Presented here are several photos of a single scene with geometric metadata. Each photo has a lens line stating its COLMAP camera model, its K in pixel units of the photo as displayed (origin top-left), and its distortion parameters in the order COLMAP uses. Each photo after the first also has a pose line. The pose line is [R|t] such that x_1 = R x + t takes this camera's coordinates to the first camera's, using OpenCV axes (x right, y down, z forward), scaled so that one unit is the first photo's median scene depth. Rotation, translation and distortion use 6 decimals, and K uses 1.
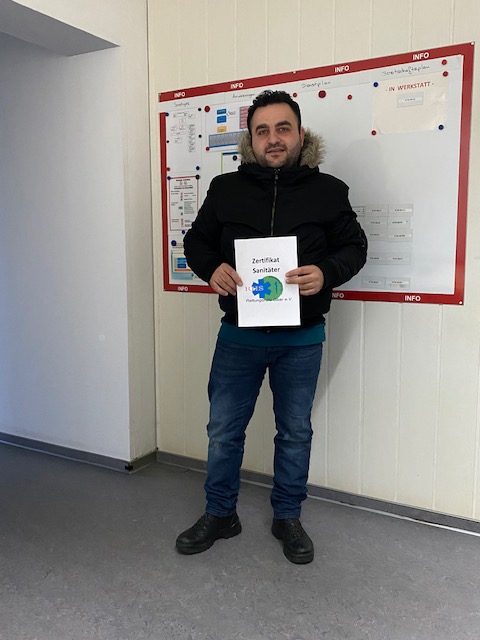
lens RADIAL K [[587.0, 0, 243.6], [0, 587.0, 320.3], [0, 0, 1]] dist [0.003224, -0.005373]
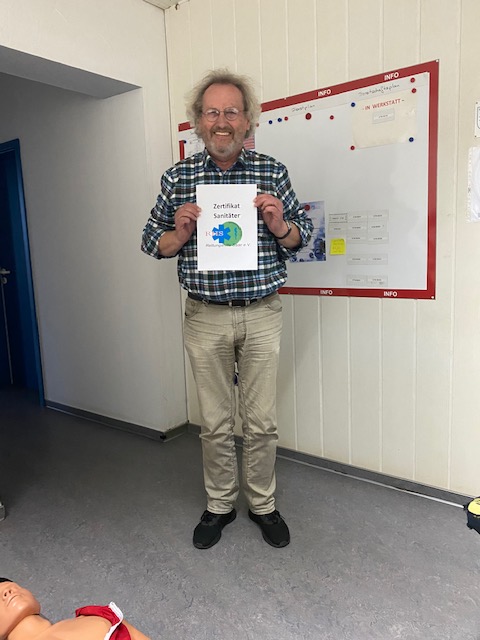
lens RADIAL K [[489.9, 0, 237.7], [0, 489.9, 319.4], [0, 0, 1]] dist [0.002813, -0.002424]
pose [[0.991103, -0.017485, -0.131944, 0.115015], [0.020884, 0.999484, 0.024421, -0.016620], [0.131449, -0.026960, 0.990956, 0.027360]]
